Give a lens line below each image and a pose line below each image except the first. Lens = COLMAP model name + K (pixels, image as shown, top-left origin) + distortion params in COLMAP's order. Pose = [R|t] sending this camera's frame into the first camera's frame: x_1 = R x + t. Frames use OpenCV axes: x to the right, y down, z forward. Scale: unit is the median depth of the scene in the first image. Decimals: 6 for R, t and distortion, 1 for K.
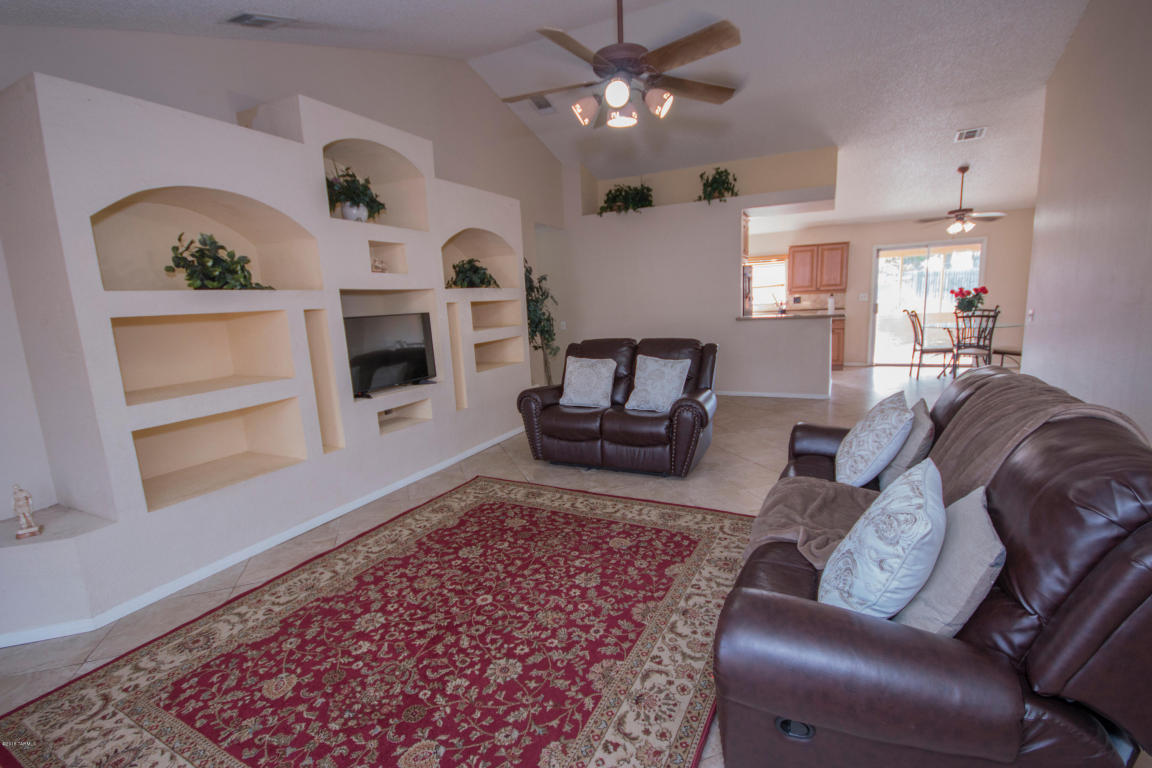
lens RADIAL K [[527.2, 0, 572.9], [0, 527.2, 383.7], [0, 0, 1]] dist [0.000023, -0.001603]
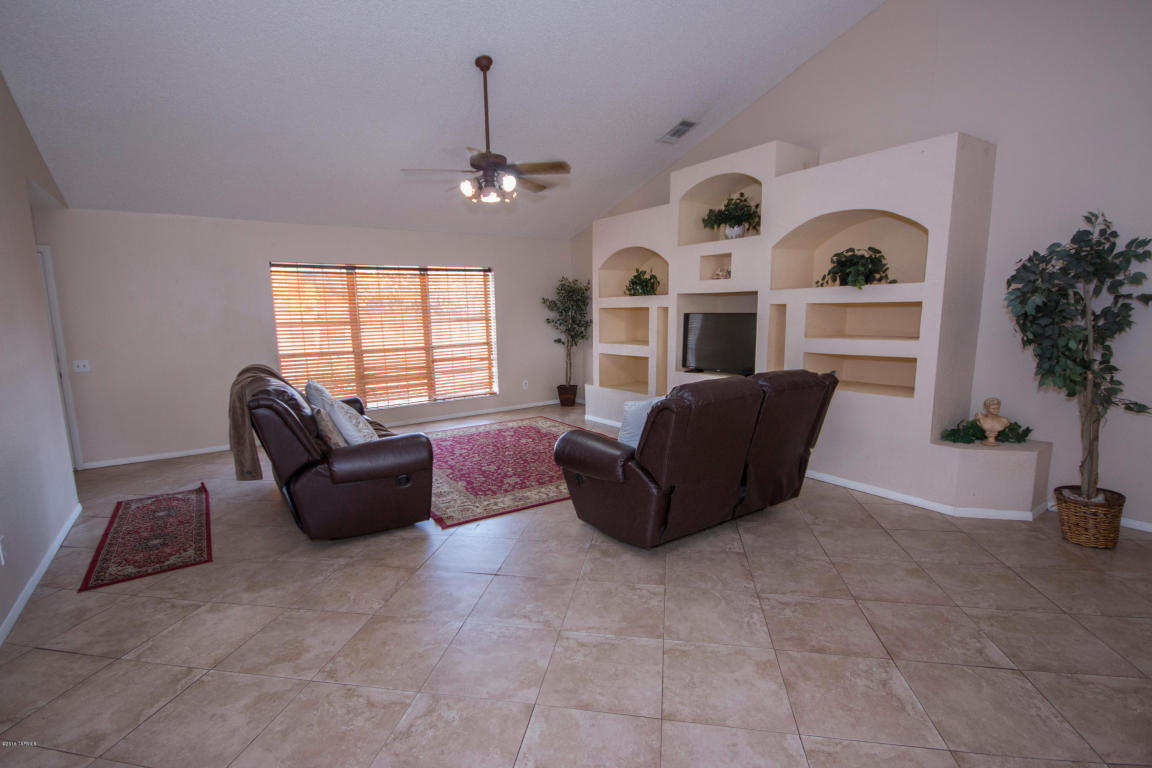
lens RADIAL K [[527.2, 0, 573.8], [0, 527.2, 388.6], [0, 0, 1]] dist [0.000023, -0.001603]
pose [[-0.474411, 0.173224, -0.863092, 1.203140], [-0.116154, 0.959558, 0.256431, -0.320923], [0.872607, 0.221905, -0.435104, 1.722472]]
